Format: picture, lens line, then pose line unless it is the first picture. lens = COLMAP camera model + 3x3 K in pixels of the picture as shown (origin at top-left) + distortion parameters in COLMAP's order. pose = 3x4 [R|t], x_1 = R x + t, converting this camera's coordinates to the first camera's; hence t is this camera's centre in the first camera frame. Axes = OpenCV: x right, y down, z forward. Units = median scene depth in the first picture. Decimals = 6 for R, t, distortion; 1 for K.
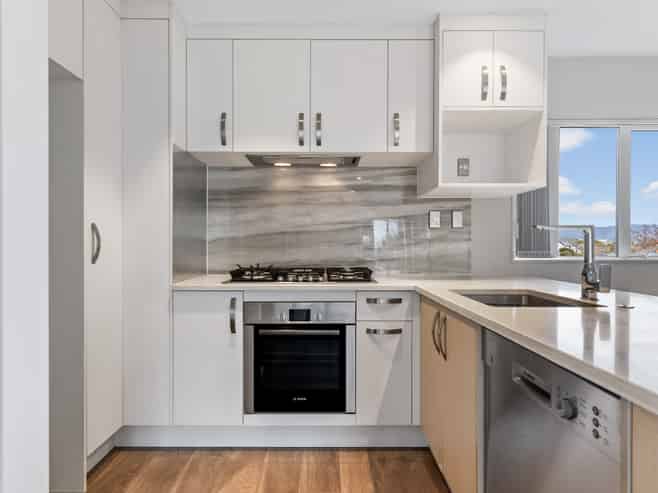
lens RADIAL K [[407.5, 0, 329.0], [0, 407.5, 246.5], [0, 0, 1]] dist [0.004524, 0.000975]
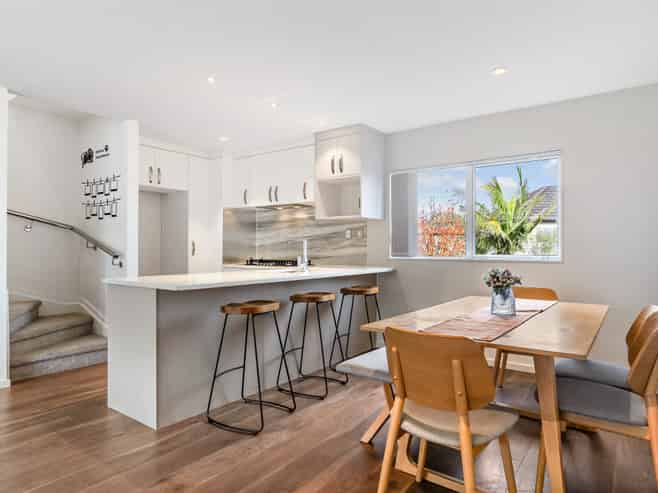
lens RADIAL K [[413.7, 0, 329.0], [0, 413.7, 246.5], [0, 0, 1]] dist [-0.001535, 0.000206]
pose [[0.800209, -0.000232, -0.599722, 1.267383], [-0.002971, 0.999986, -0.004351, -0.005456], [0.599714, 0.005264, 0.800197, -0.468827]]
